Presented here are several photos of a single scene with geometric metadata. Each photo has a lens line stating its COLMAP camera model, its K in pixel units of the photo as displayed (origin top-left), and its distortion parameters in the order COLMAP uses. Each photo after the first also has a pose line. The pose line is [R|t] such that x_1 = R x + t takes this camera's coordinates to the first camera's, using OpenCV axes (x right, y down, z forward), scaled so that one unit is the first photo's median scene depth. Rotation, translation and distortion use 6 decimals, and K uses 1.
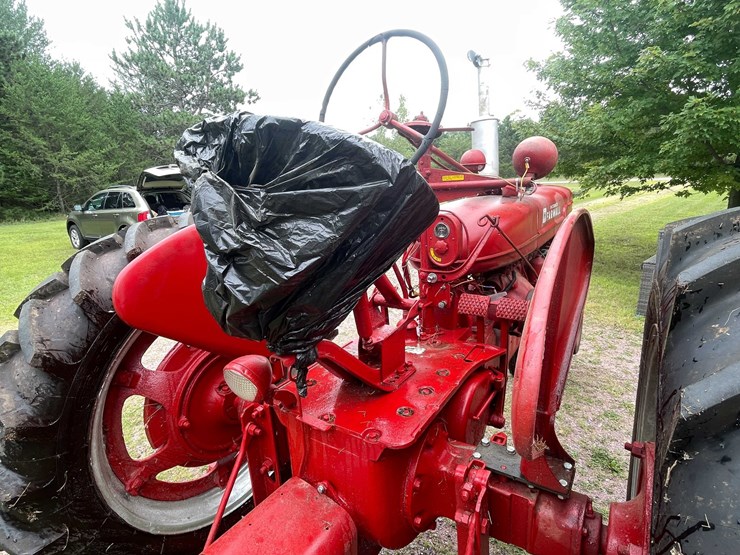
lens RADIAL K [[421.4, 0, 373.9], [0, 421.4, 268.6], [0, 0, 1]] dist [-0.003991, -0.000021]
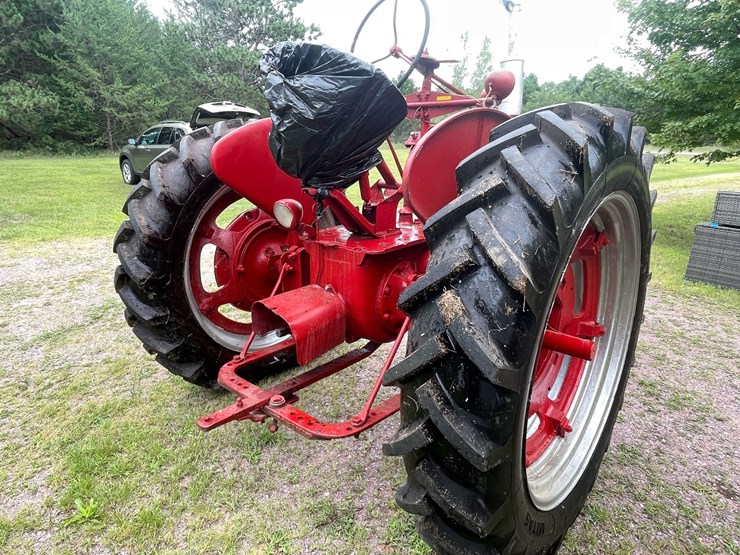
lens RADIAL K [[514.6, 0, 369.2], [0, 514.6, 281.4], [0, 0, 1]] dist [-0.000951, -0.005108]
pose [[0.985590, 0.098578, -0.137457, 0.042487], [-0.090369, 0.993801, 0.064746, 0.052015], [0.142988, -0.051391, 0.988389, -0.128234]]
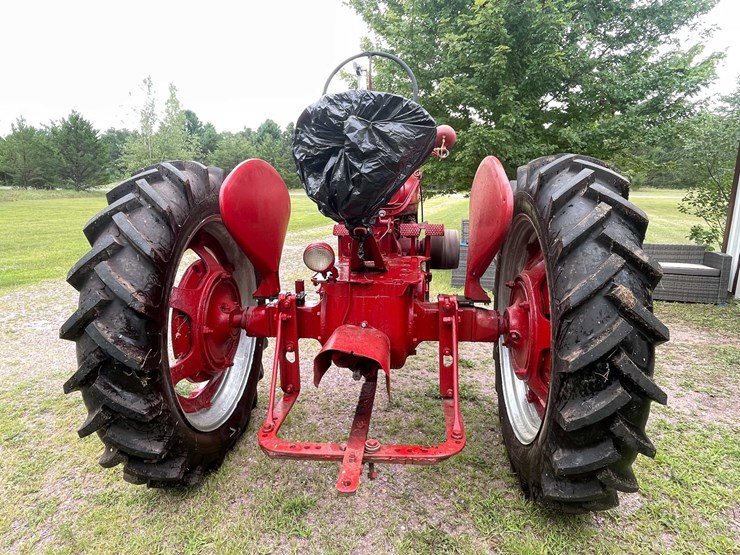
lens RADIAL K [[509.7, 0, 392.2], [0, 509.7, 273.7], [0, 0, 1]] dist [0.000548, -0.000484]
pose [[0.861227, -0.039776, 0.506662, -0.146055], [0.069842, 0.996737, -0.040467, 0.060052], [-0.503399, 0.070238, 0.861195, -0.107250]]
